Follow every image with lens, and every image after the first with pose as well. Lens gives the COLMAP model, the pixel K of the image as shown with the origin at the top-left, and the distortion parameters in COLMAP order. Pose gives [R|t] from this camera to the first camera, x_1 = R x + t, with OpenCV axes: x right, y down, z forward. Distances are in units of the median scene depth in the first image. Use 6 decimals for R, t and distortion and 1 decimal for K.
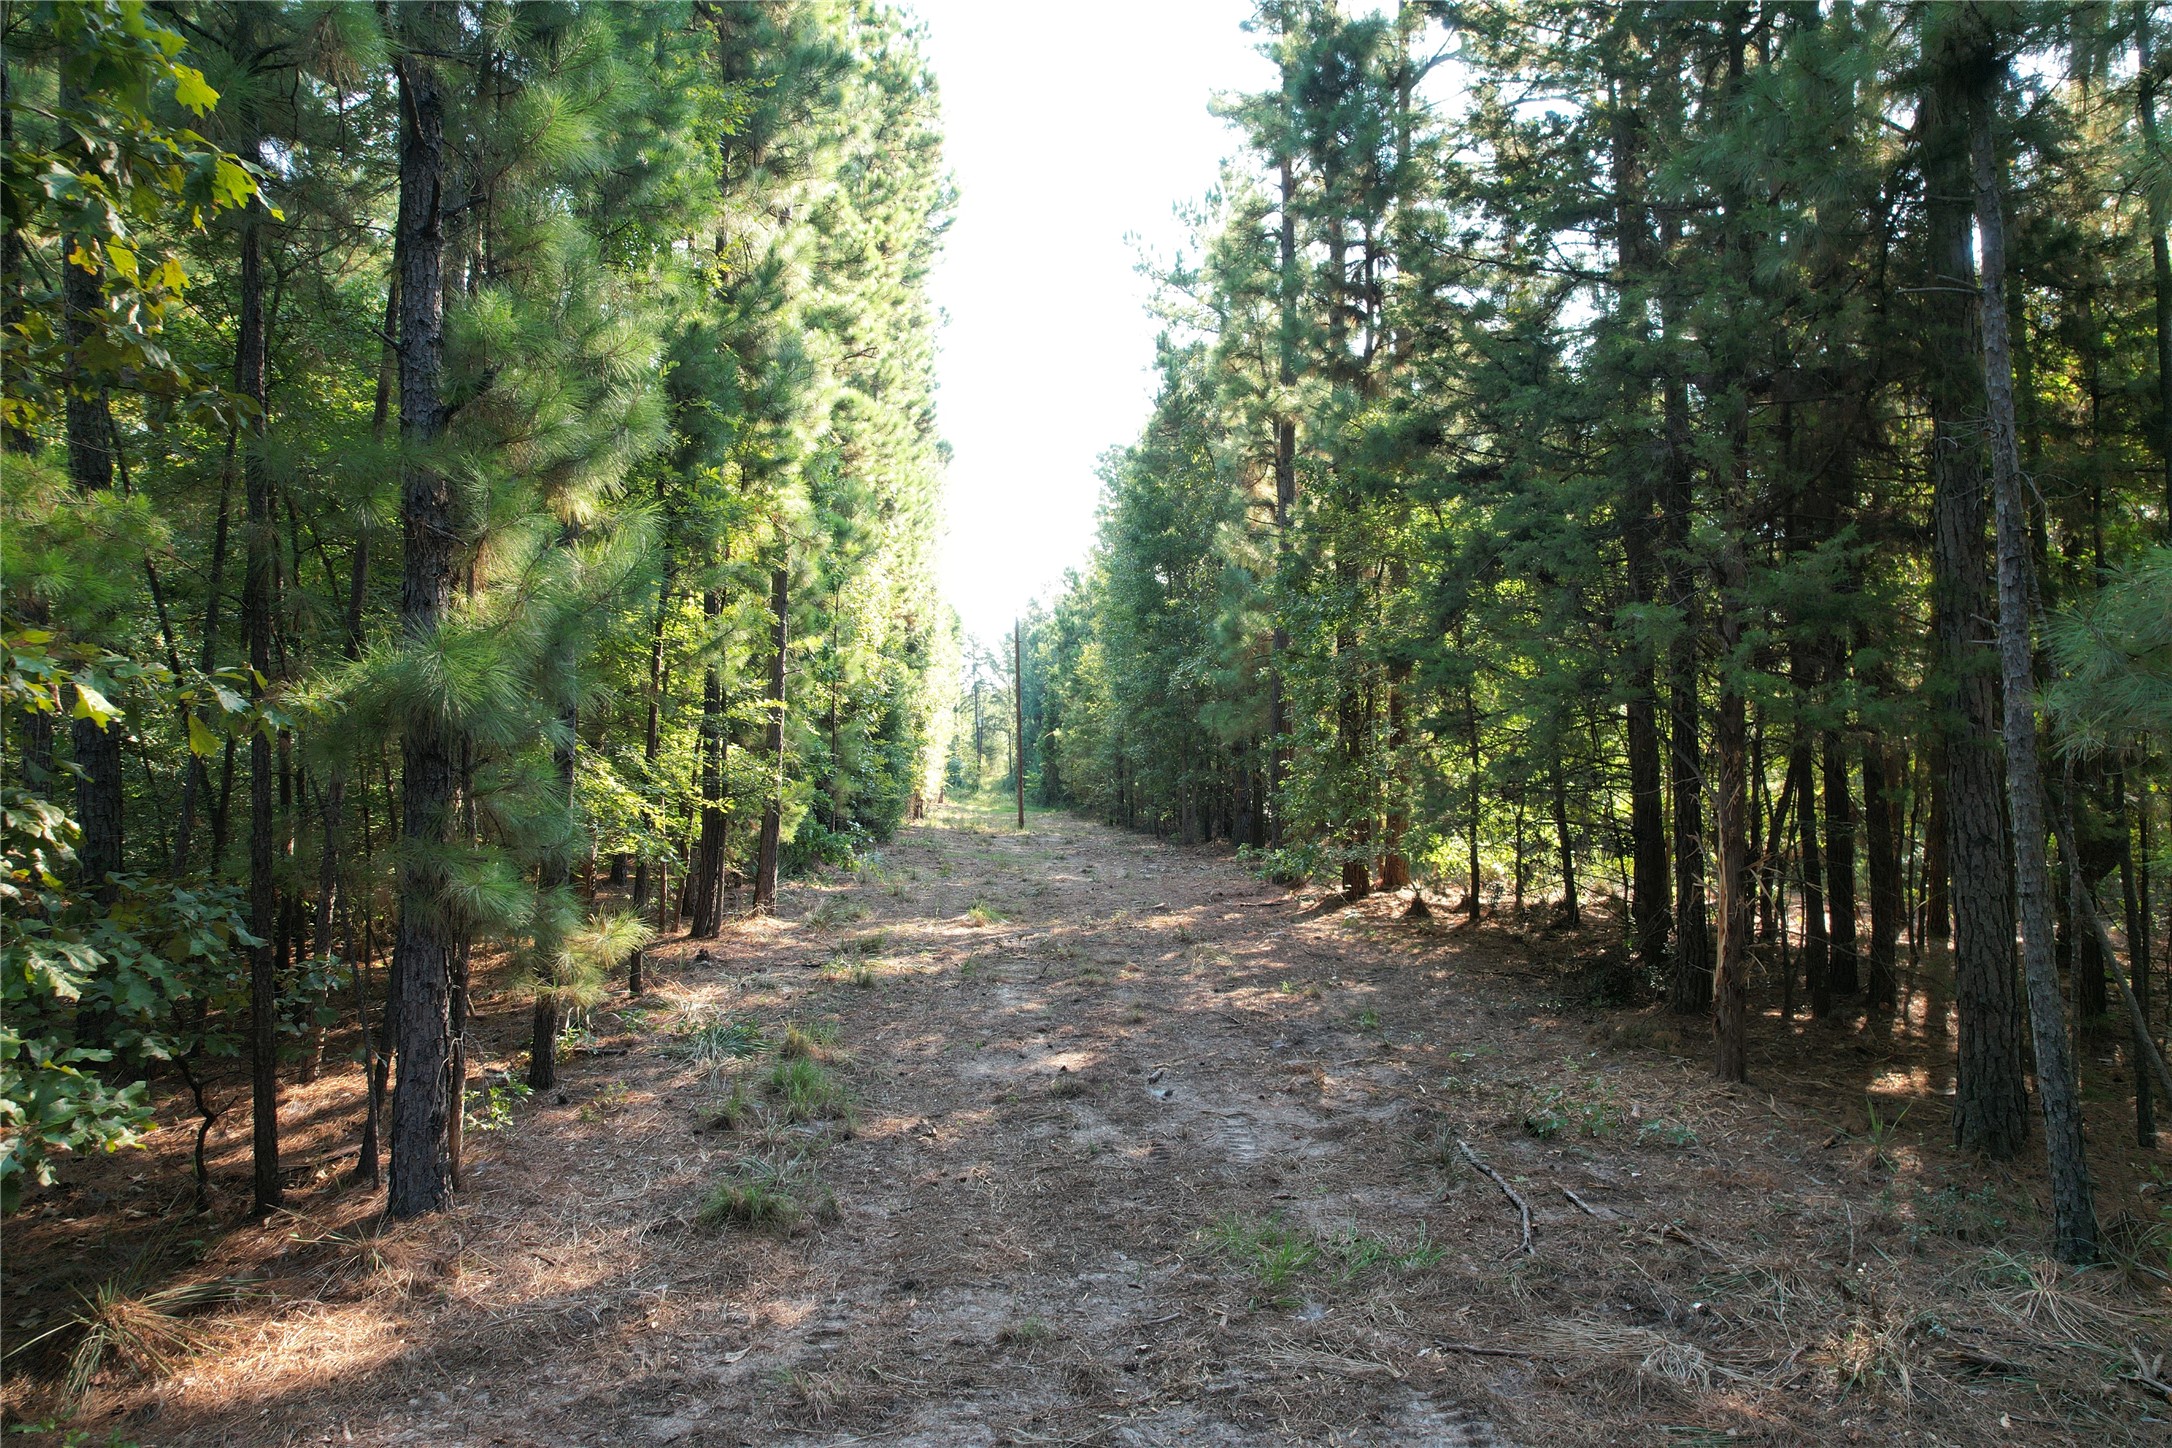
lens RADIAL K [[1410.3, 0, 1094.3], [0, 1410.3, 720.4], [0, 0, 1]] dist [-0.056714, 0.047538]
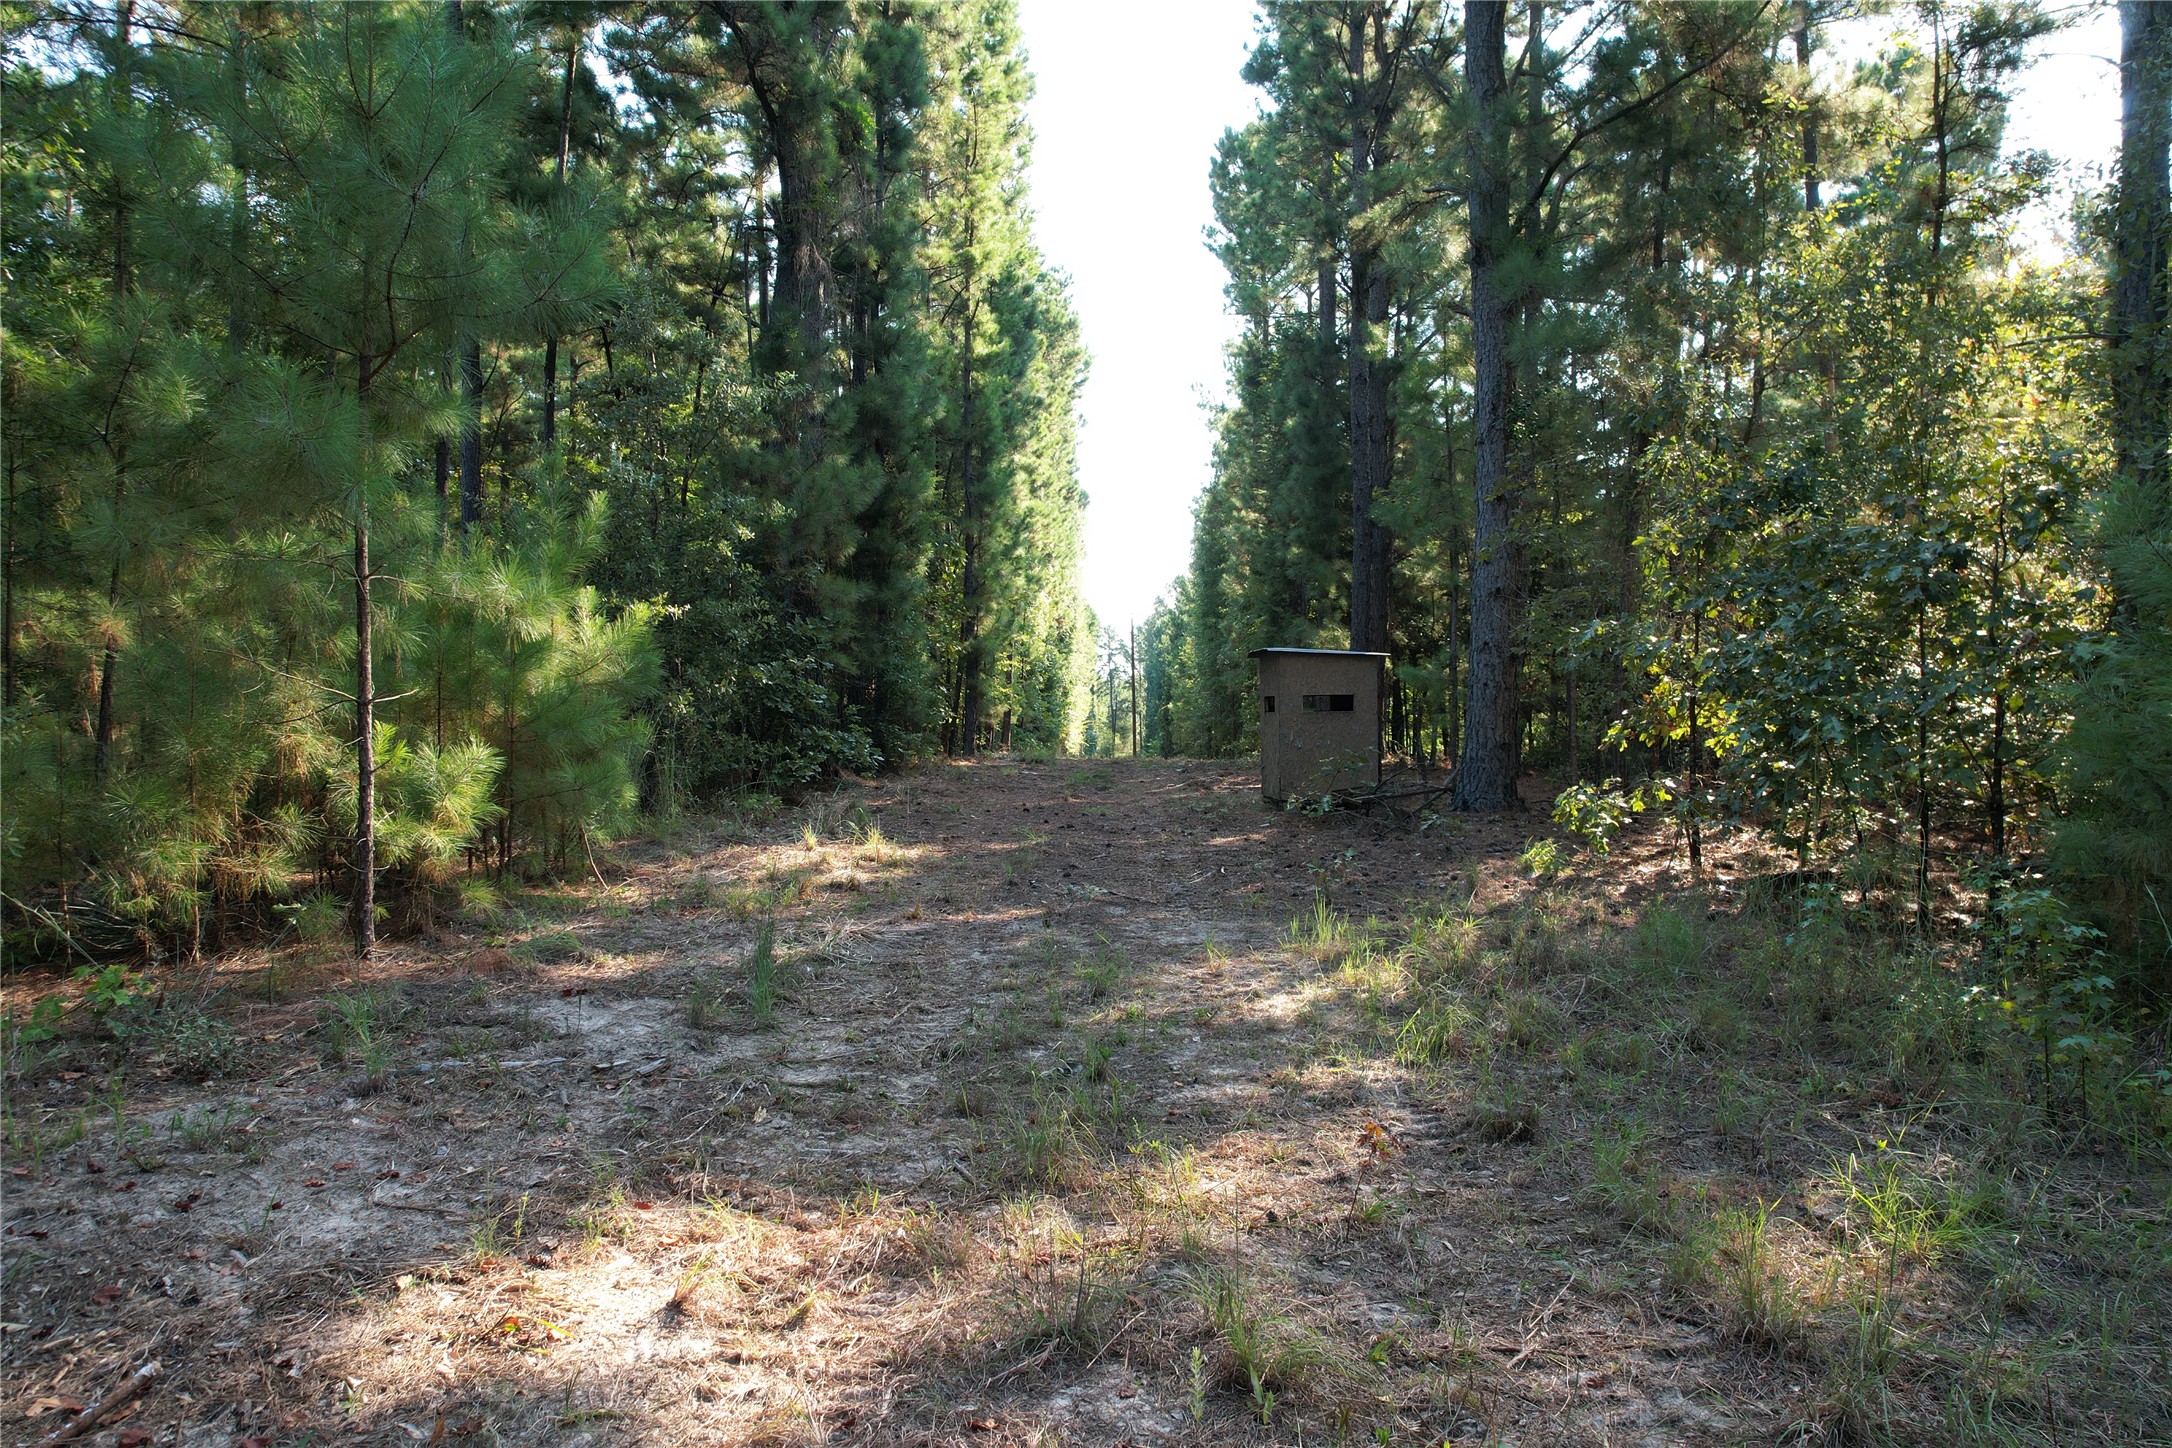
lens RADIAL K [[1410.3, 0, 1084.8], [0, 1410.3, 732.9], [0, 0, 1]] dist [-0.056714, 0.047538]
pose [[0.994426, 0.002914, -0.105395, 0.068480], [-0.001386, 0.999893, 0.014571, 0.032415], [0.105426, -0.014343, 0.994324, -0.618160]]
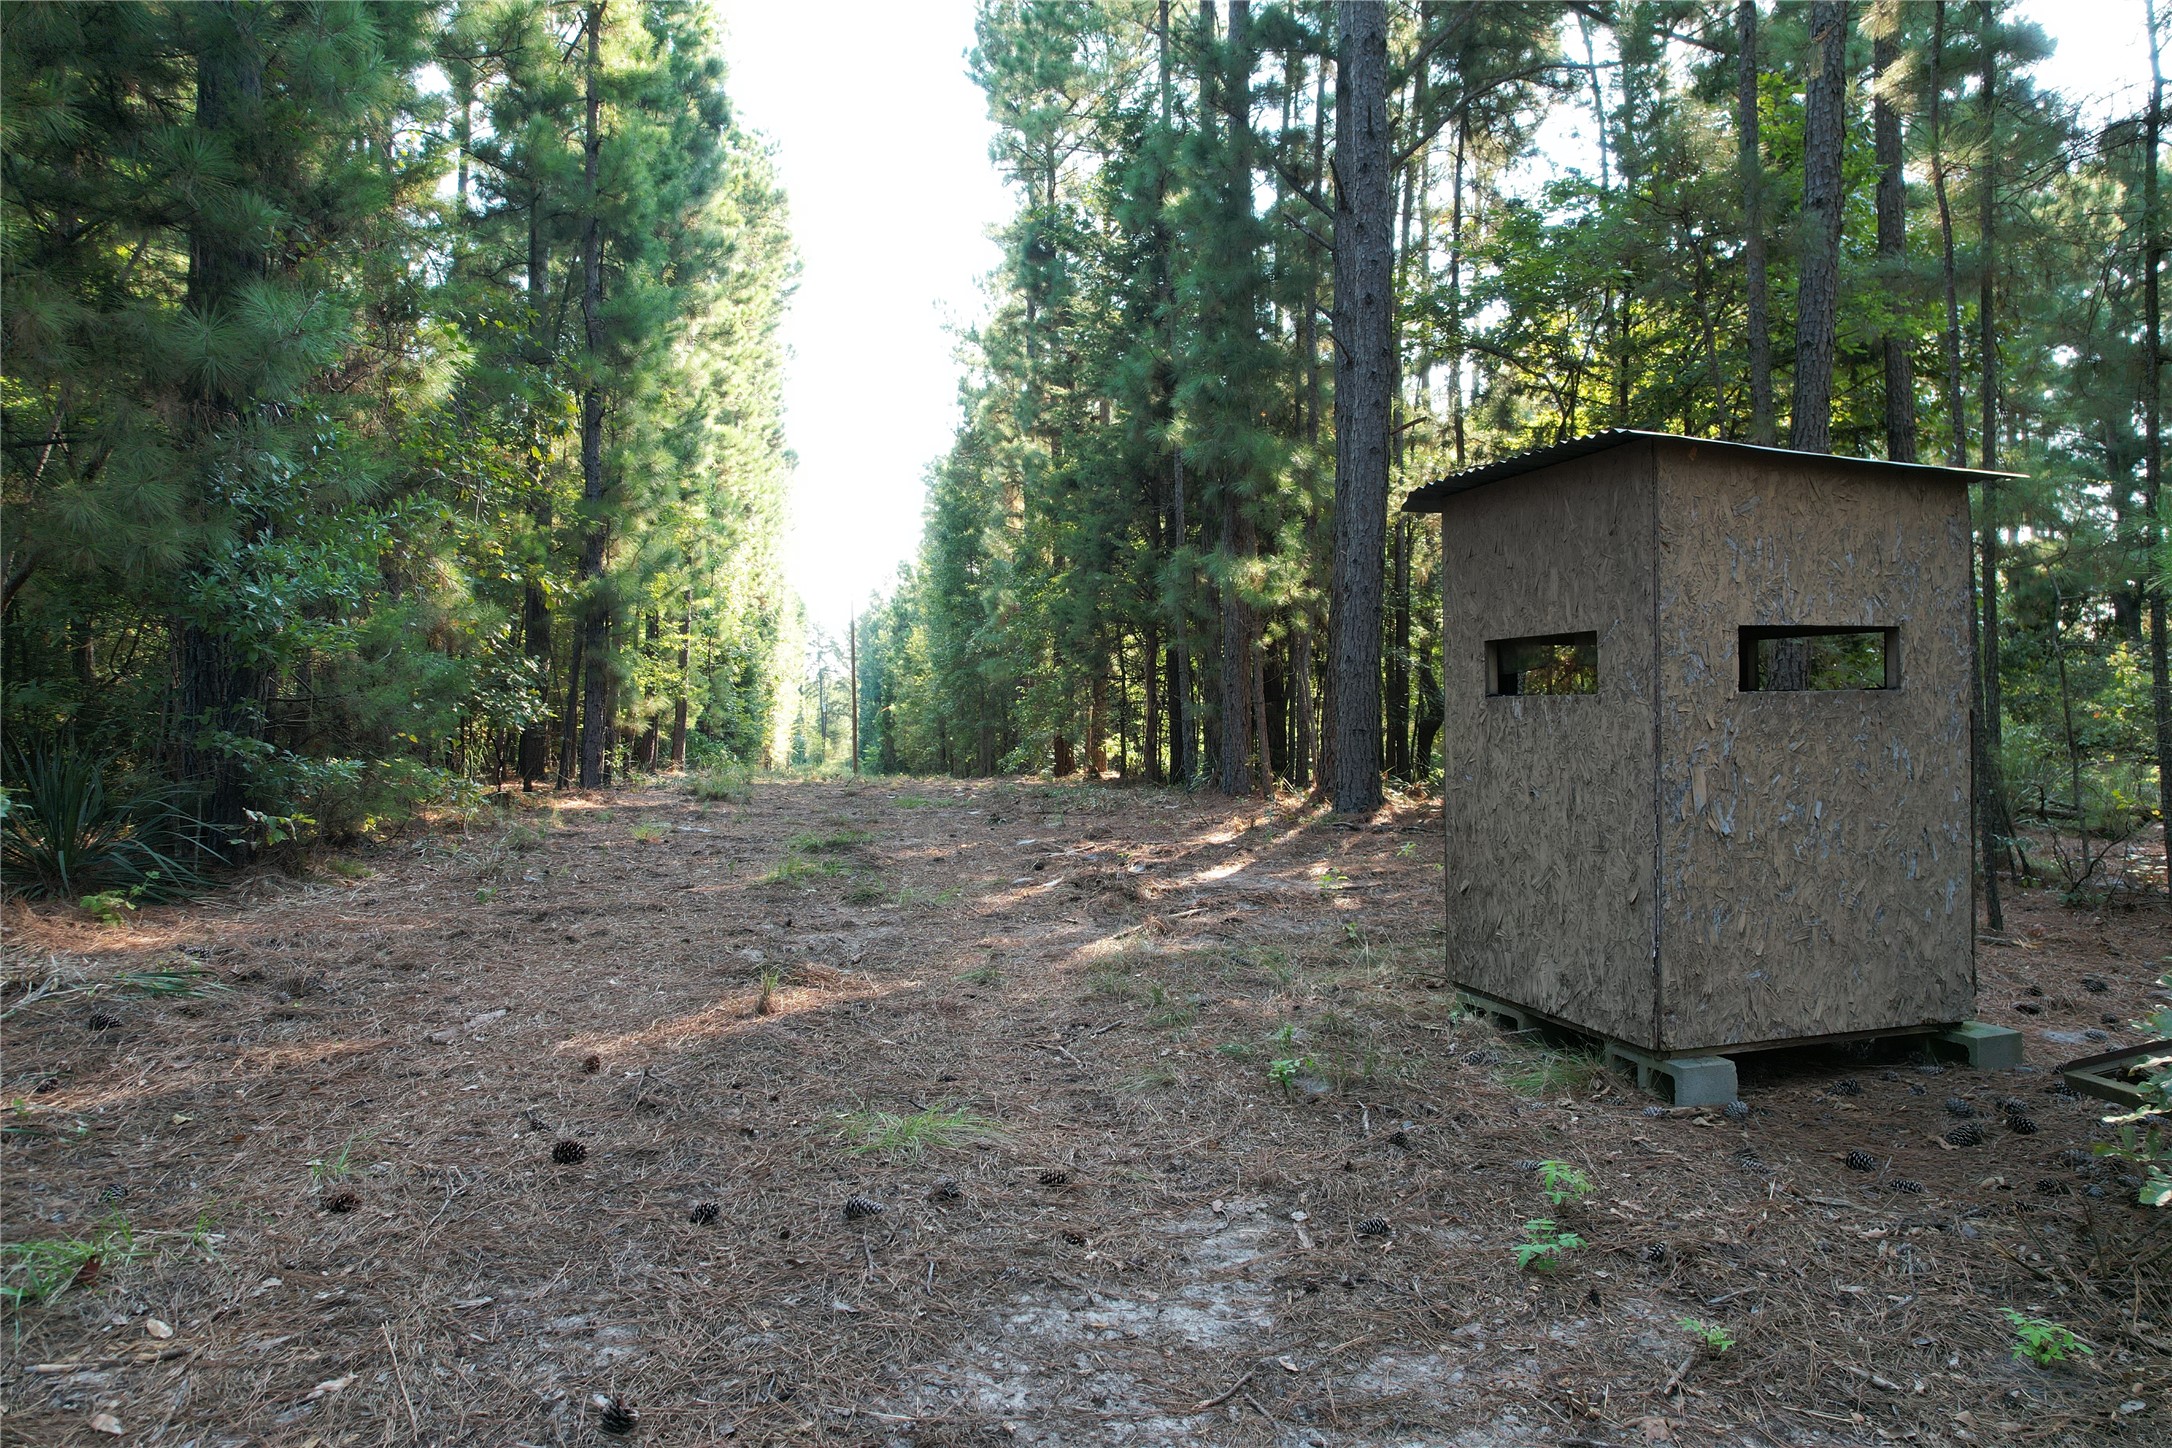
lens RADIAL K [[1410.3, 0, 1093.8], [0, 1410.3, 726.3], [0, 0, 1]] dist [-0.056714, 0.047538]
pose [[0.994306, 0.001735, 0.106548, 0.030127], [-0.002471, 0.999974, 0.006771, 0.034296], [-0.106533, -0.006995, 0.994285, -0.290292]]
